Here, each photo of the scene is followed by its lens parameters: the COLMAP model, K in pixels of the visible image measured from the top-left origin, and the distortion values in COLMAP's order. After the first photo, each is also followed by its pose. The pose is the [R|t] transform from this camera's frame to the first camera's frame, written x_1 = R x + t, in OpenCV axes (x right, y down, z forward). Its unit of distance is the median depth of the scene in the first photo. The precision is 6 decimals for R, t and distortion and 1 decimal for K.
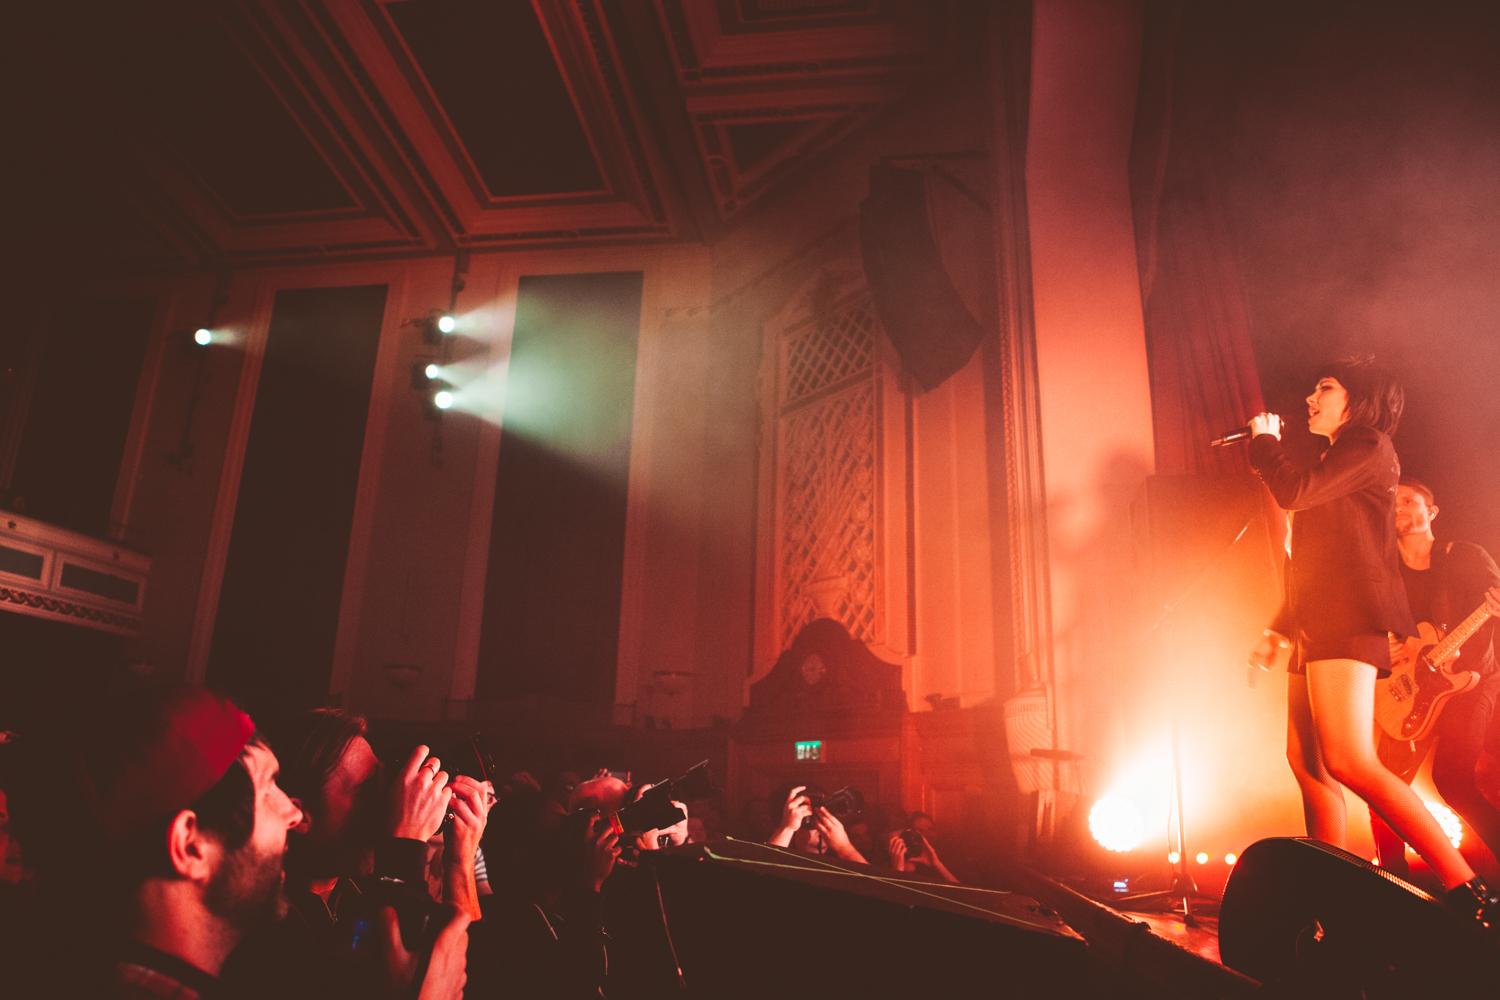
lens RADIAL K [[1022.0, 0, 750.0], [0, 1022.0, 500.0], [0, 0, 1]] dist [-0.107905, 0.071611]
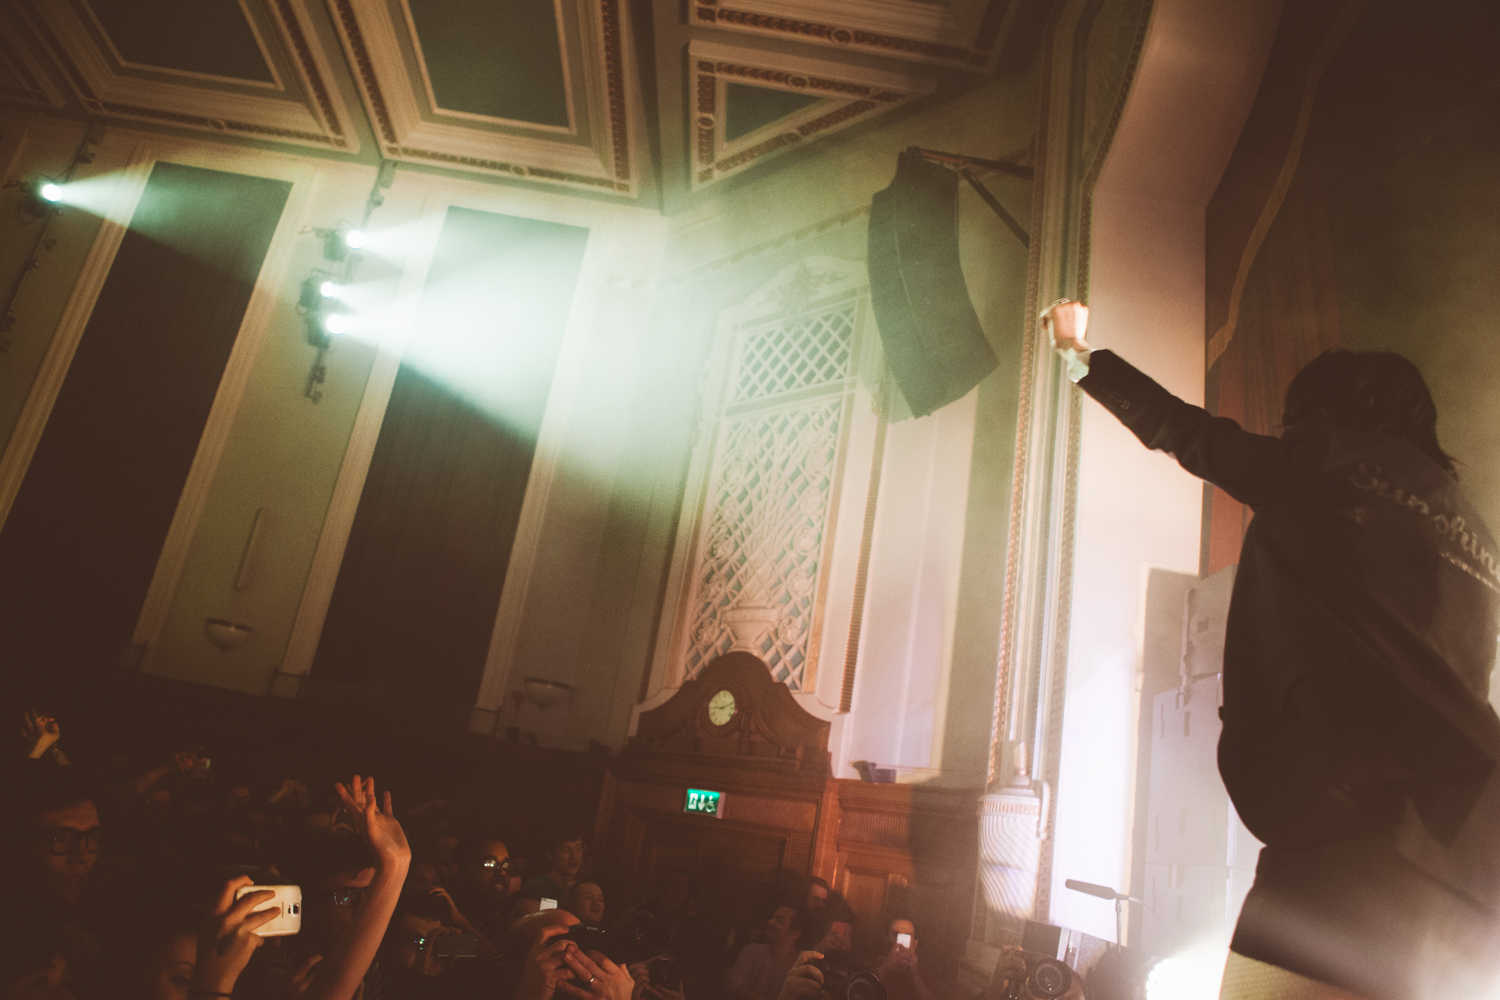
lens RADIAL K [[1022.0, 0, 750.0], [0, 1022.0, 500.0], [0, 0, 1]] dist [-0.107905, 0.071611]
pose [[0.973851, 0.178989, 0.139918, -0.063949], [-0.177066, 0.983851, -0.026179, 0.009336], [-0.142344, 0.000720, 0.989817, 0.129052]]
